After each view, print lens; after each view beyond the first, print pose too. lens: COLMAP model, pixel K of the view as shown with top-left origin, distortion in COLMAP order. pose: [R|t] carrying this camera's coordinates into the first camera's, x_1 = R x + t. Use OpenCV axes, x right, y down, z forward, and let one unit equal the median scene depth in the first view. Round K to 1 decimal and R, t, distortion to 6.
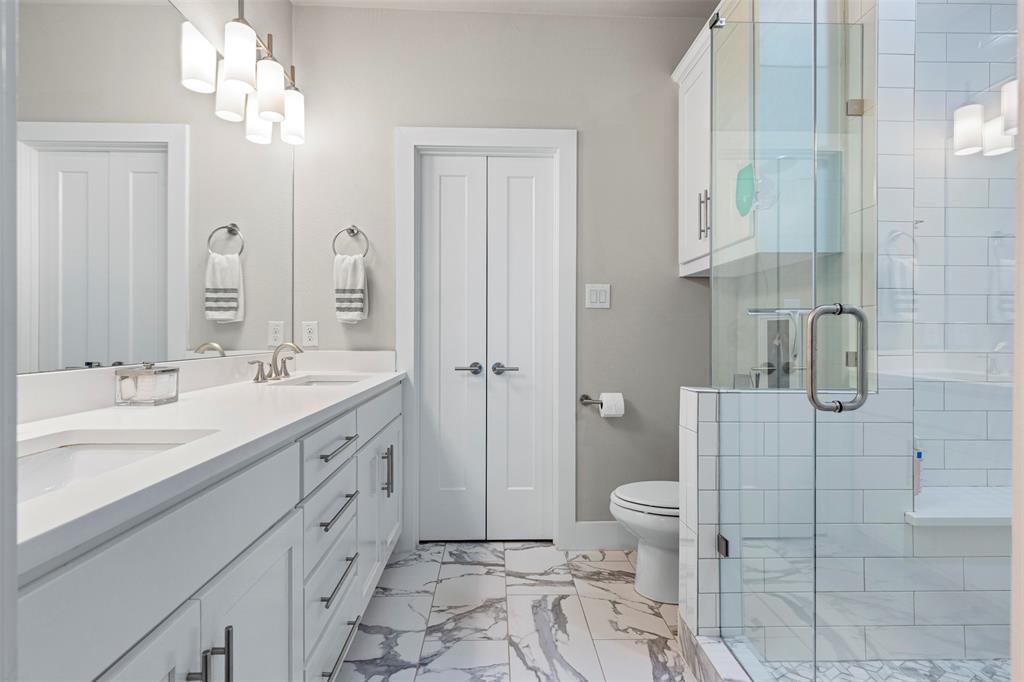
lens RADIAL K [[487.9, 0, 510.4], [0, 487.9, 339.2], [0, 0, 1]] dist [-0.000715, -0.000035]
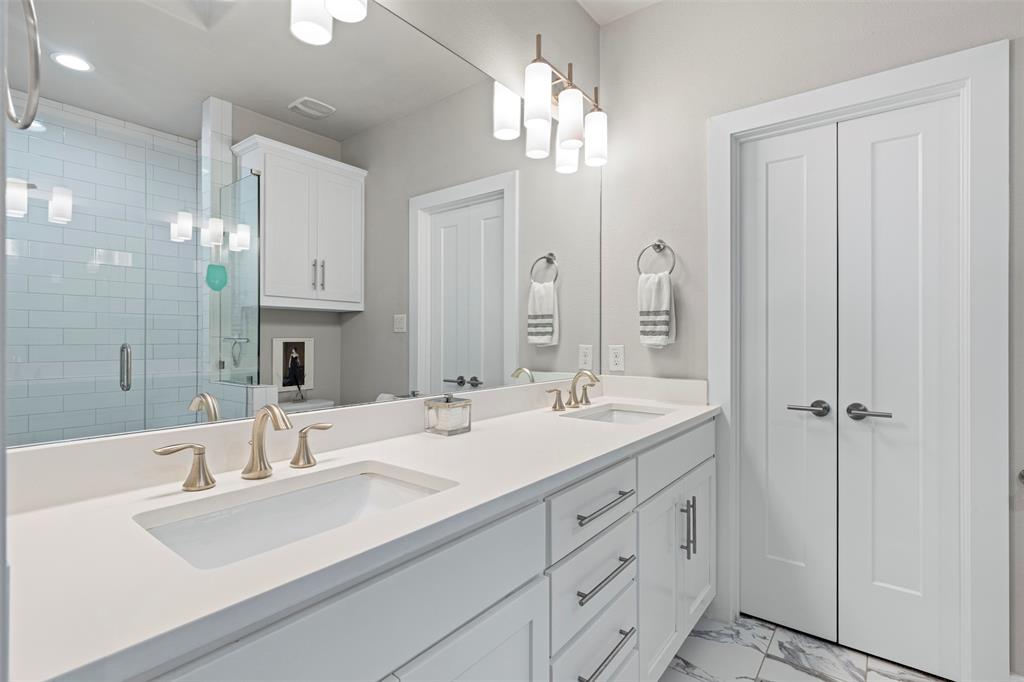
lens RADIAL K [[487.9, 0, 510.4], [0, 487.9, 339.2], [0, 0, 1]] dist [-0.000715, -0.000035]
pose [[0.769782, -0.000655, -0.638307, 0.044501], [-0.006890, 0.999933, -0.009335, -0.039371], [0.638270, 0.011584, 0.769726, 0.129545]]
